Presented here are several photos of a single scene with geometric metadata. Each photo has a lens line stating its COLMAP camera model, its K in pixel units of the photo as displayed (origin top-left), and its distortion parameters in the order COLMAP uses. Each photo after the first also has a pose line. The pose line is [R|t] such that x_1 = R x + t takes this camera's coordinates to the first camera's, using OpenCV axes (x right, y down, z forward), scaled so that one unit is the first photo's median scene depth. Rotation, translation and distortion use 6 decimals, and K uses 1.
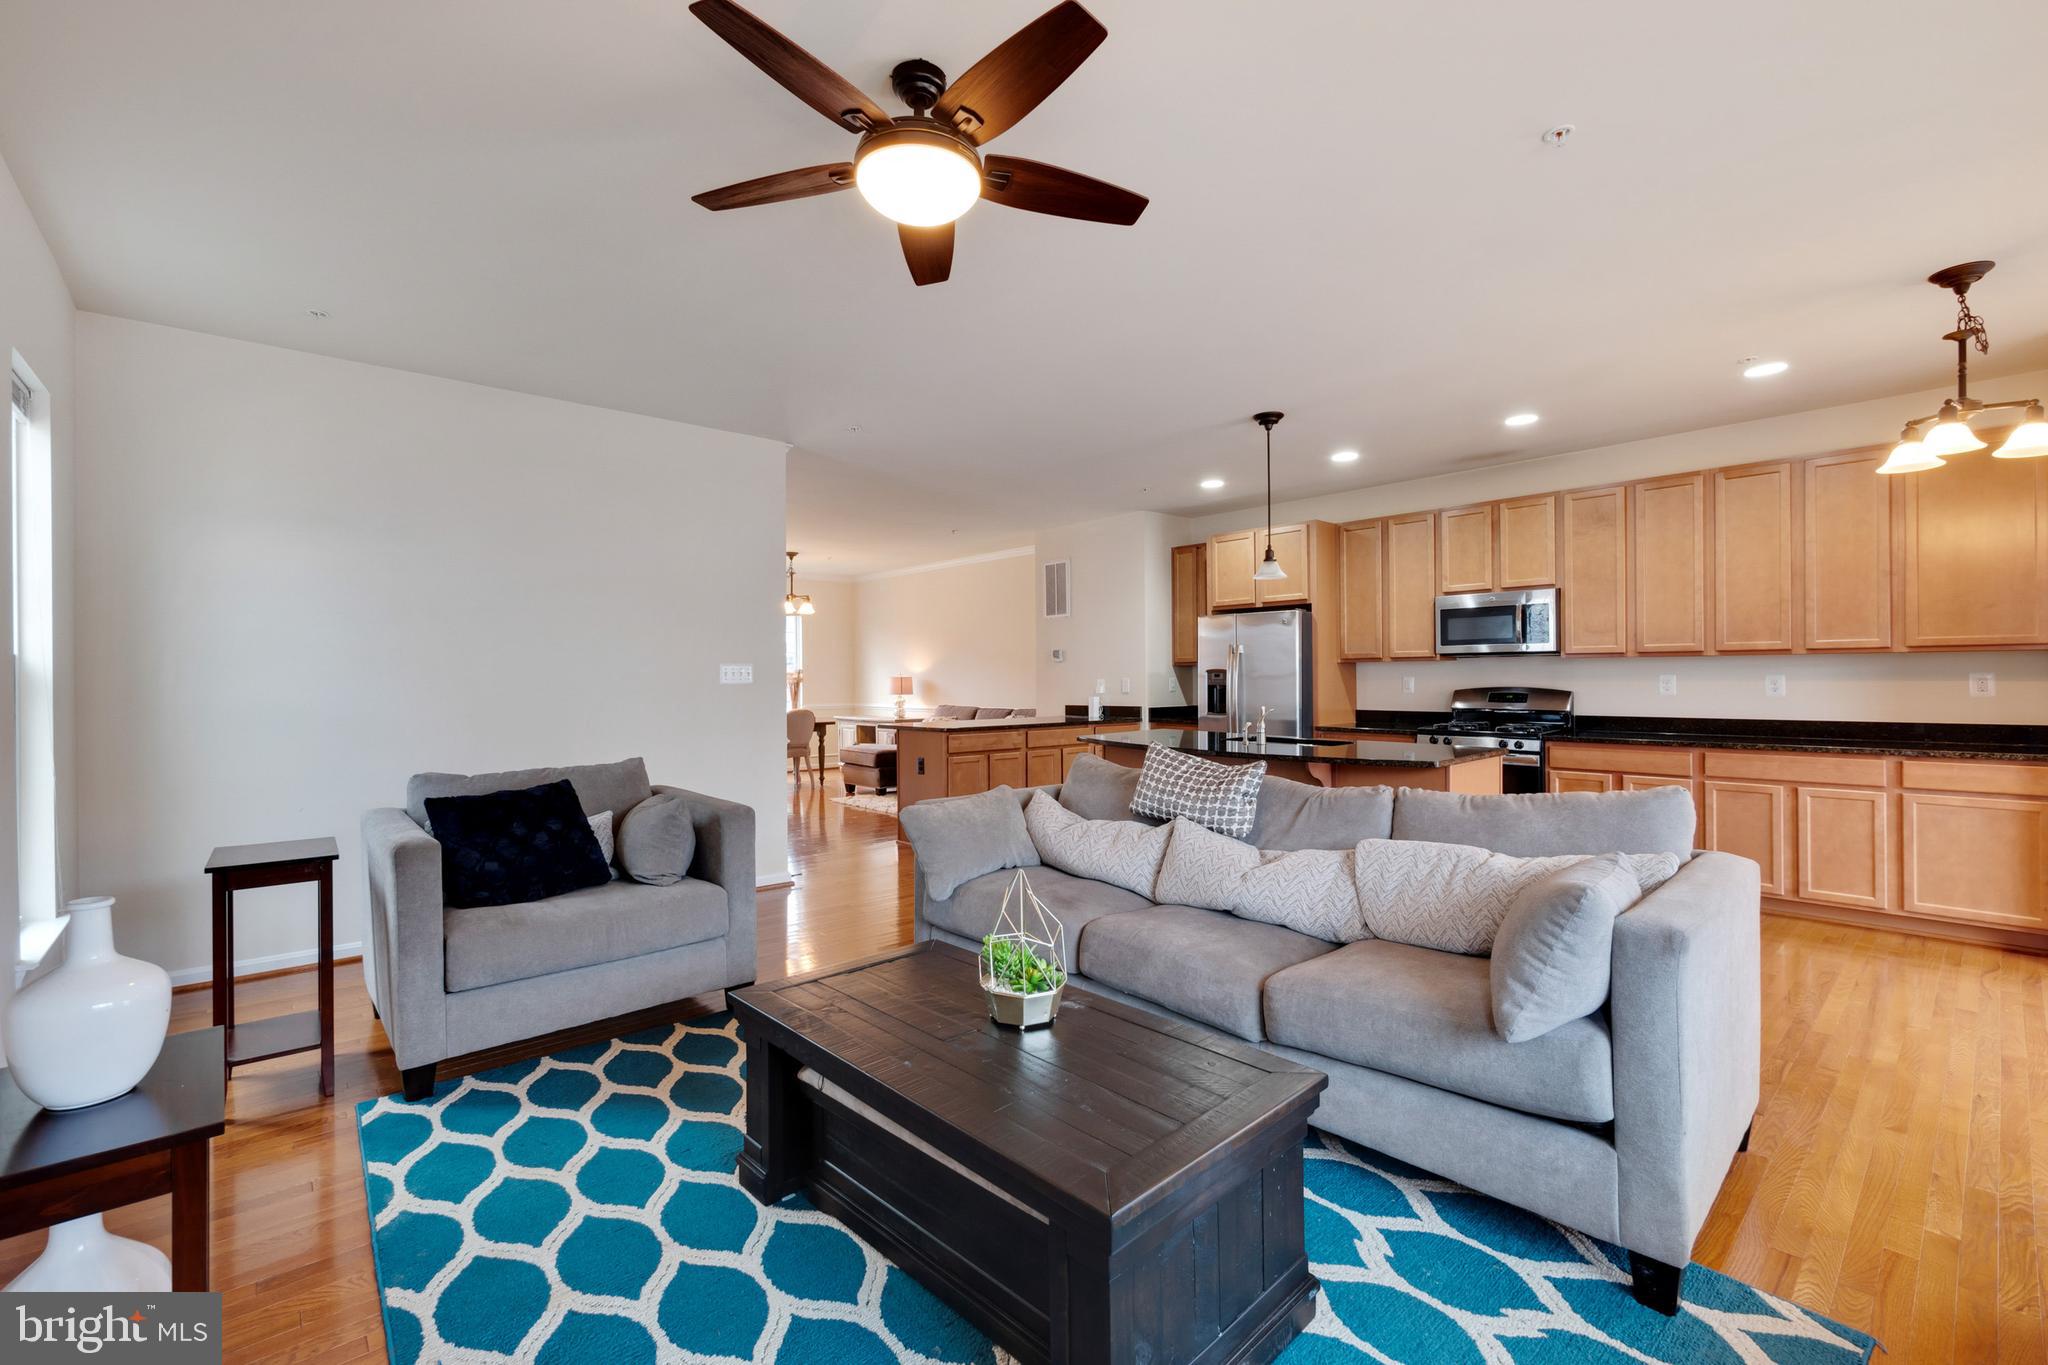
lens RADIAL K [[892.0, 0, 1006.7], [0, 892.0, 674.7], [0, 0, 1]] dist [0.004797, 0.000702]
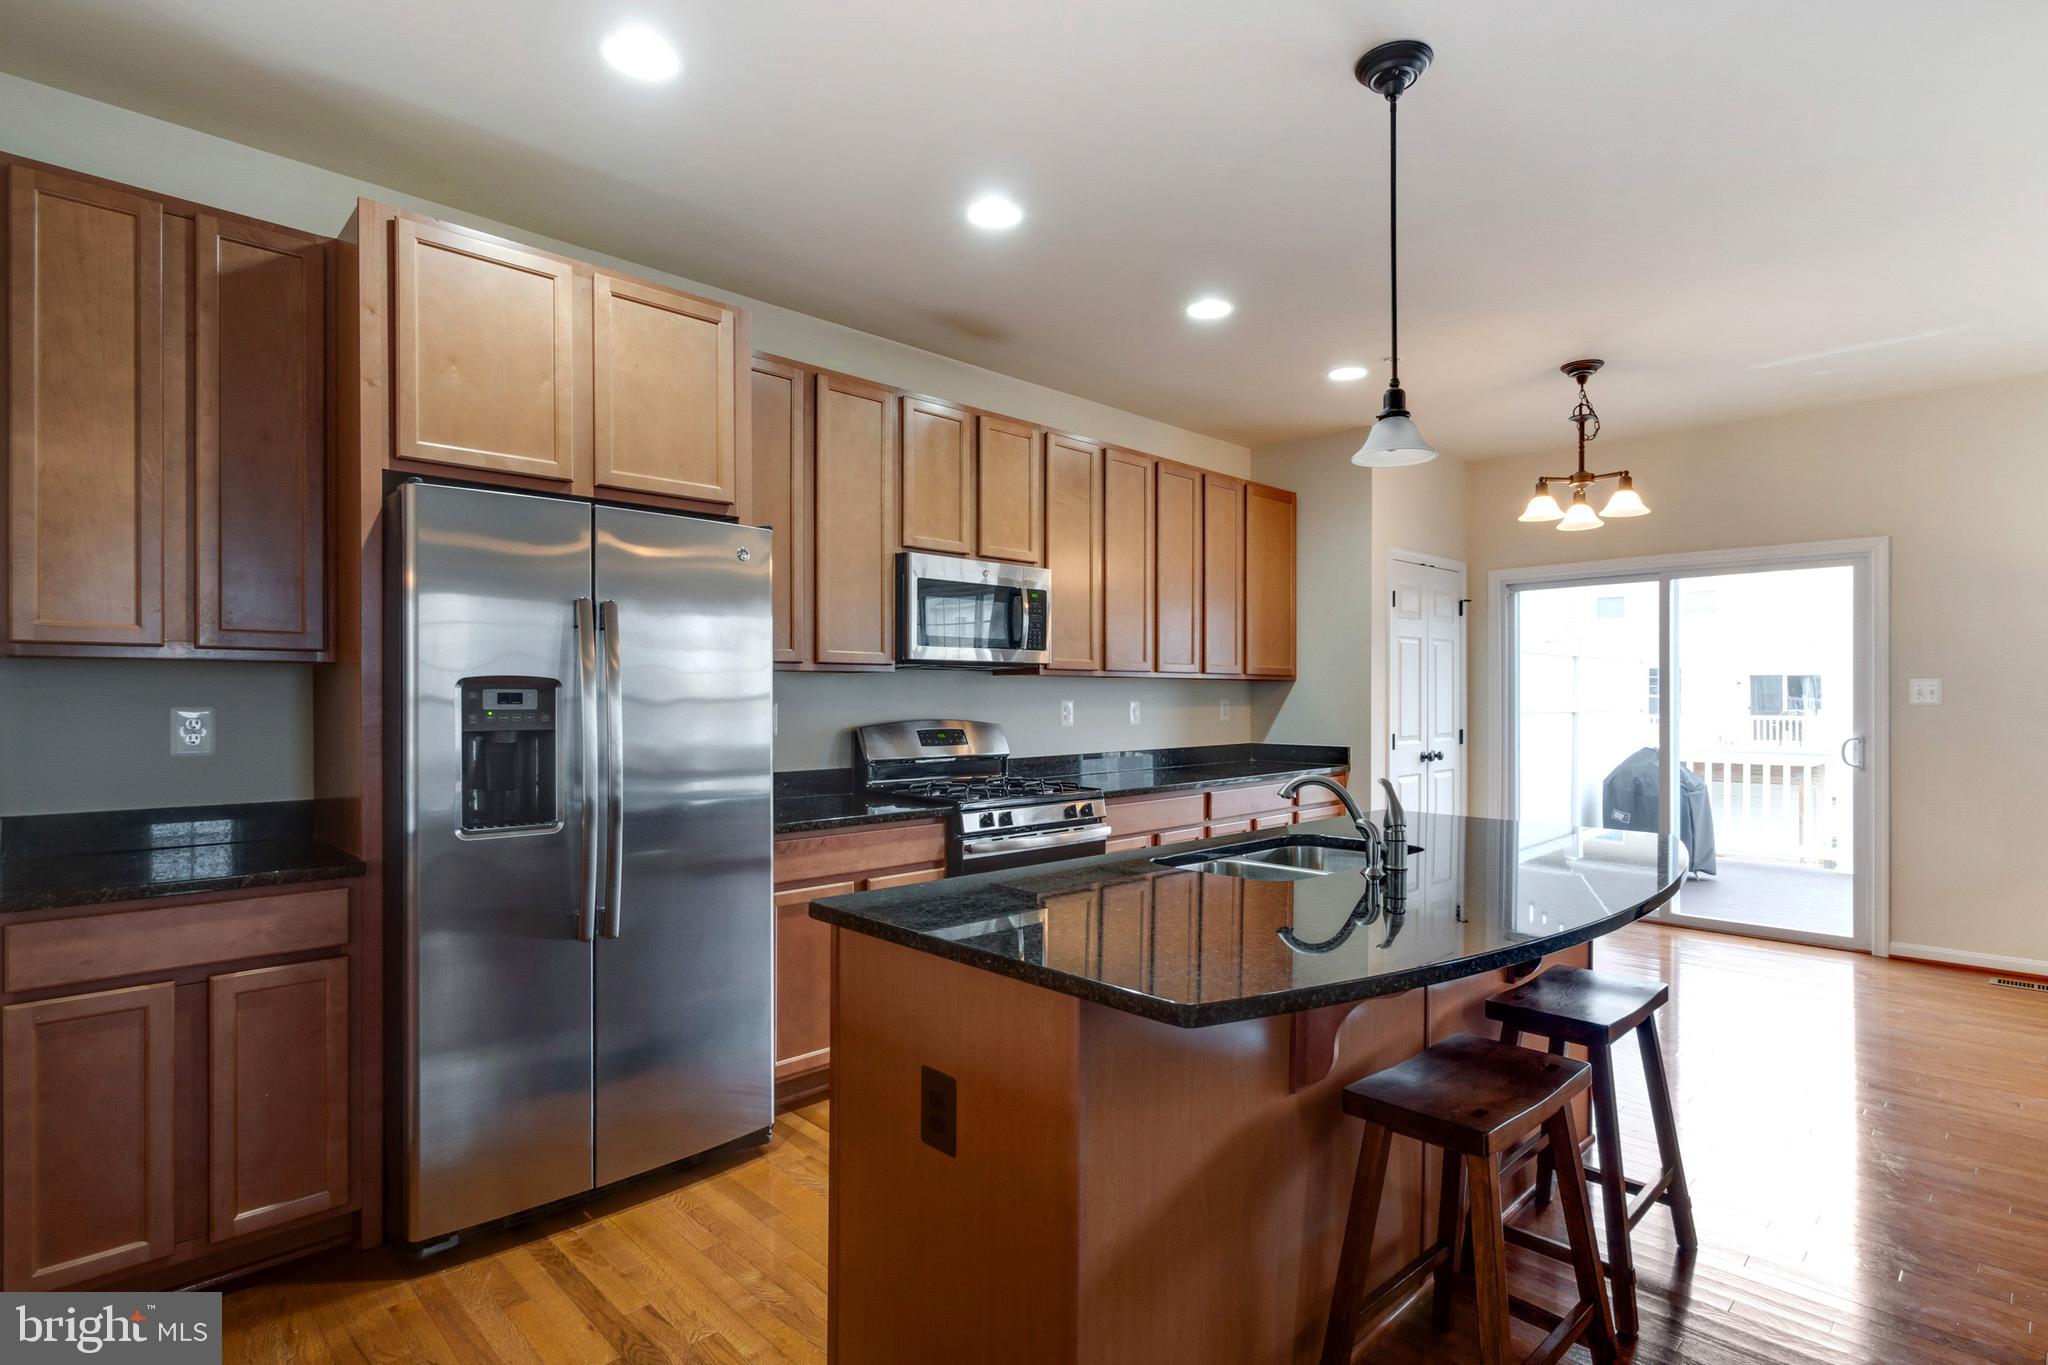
lens RADIAL K [[1020.9, 0, 1034.5], [0, 1020.9, 699.9], [0, 0, 1]] dist [-0.000229, -0.000531]
pose [[-0.074010, 0.006028, 0.997239, -0.132742], [0.000363, 0.999982, -0.006017, 0.004372], [-0.997257, -0.000083, -0.074011, 0.986338]]
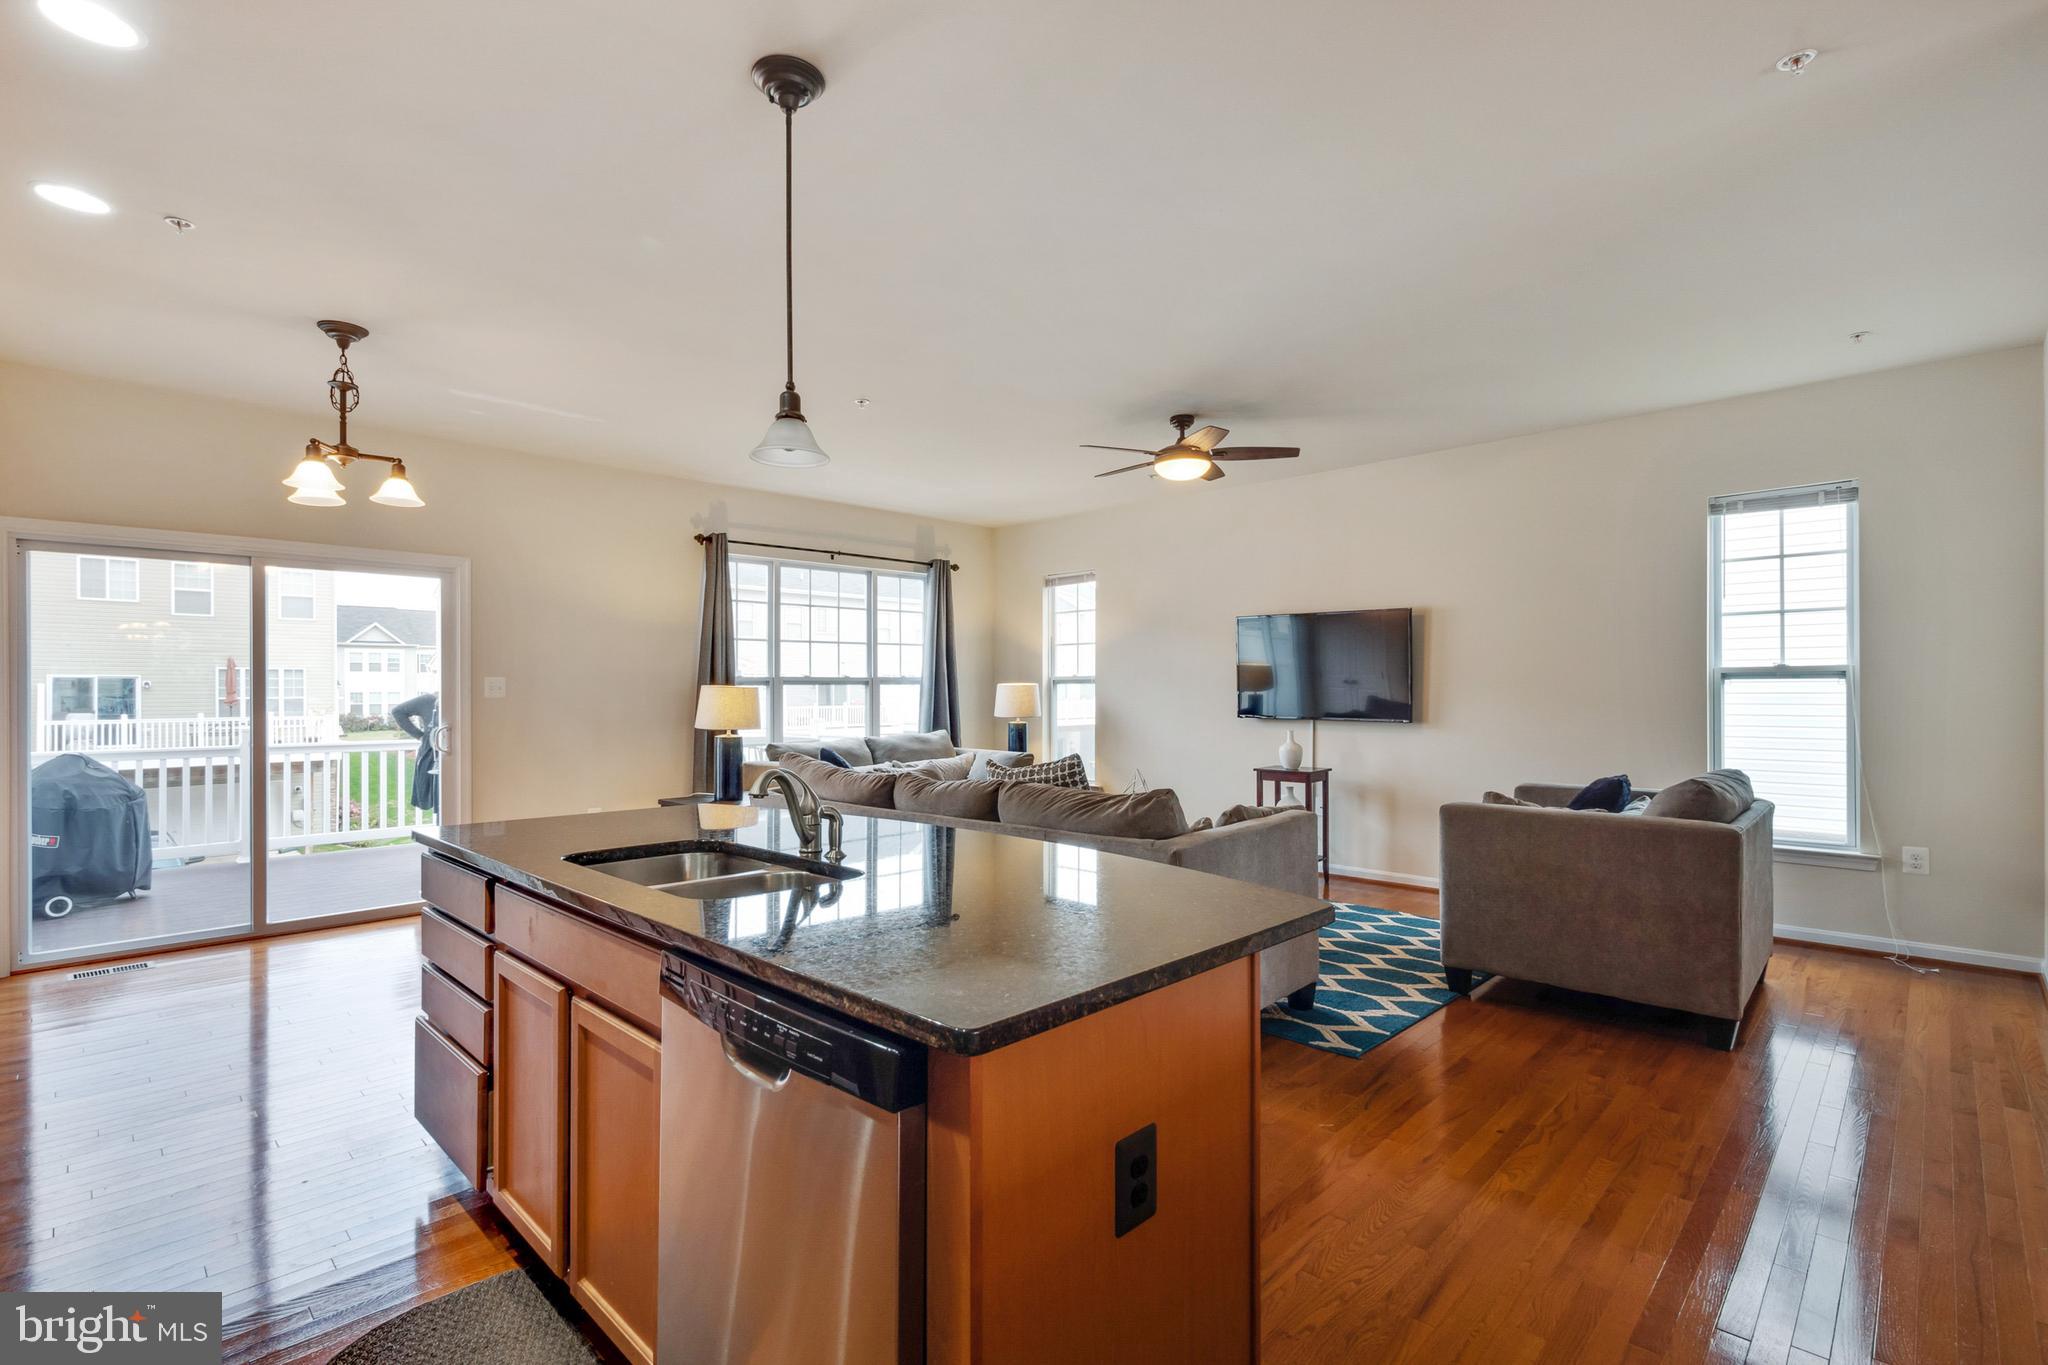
lens RADIAL K [[934.0, 0, 1030.5], [0, 934.0, 681.0], [0, 0, 1]] dist [0.002951, 0.001827]
pose [[-0.995941, 0.011633, -0.089257, 0.176573], [0.012701, 0.999854, -0.011403, 0.004595], [0.089111, -0.012490, -0.995943, 1.192206]]
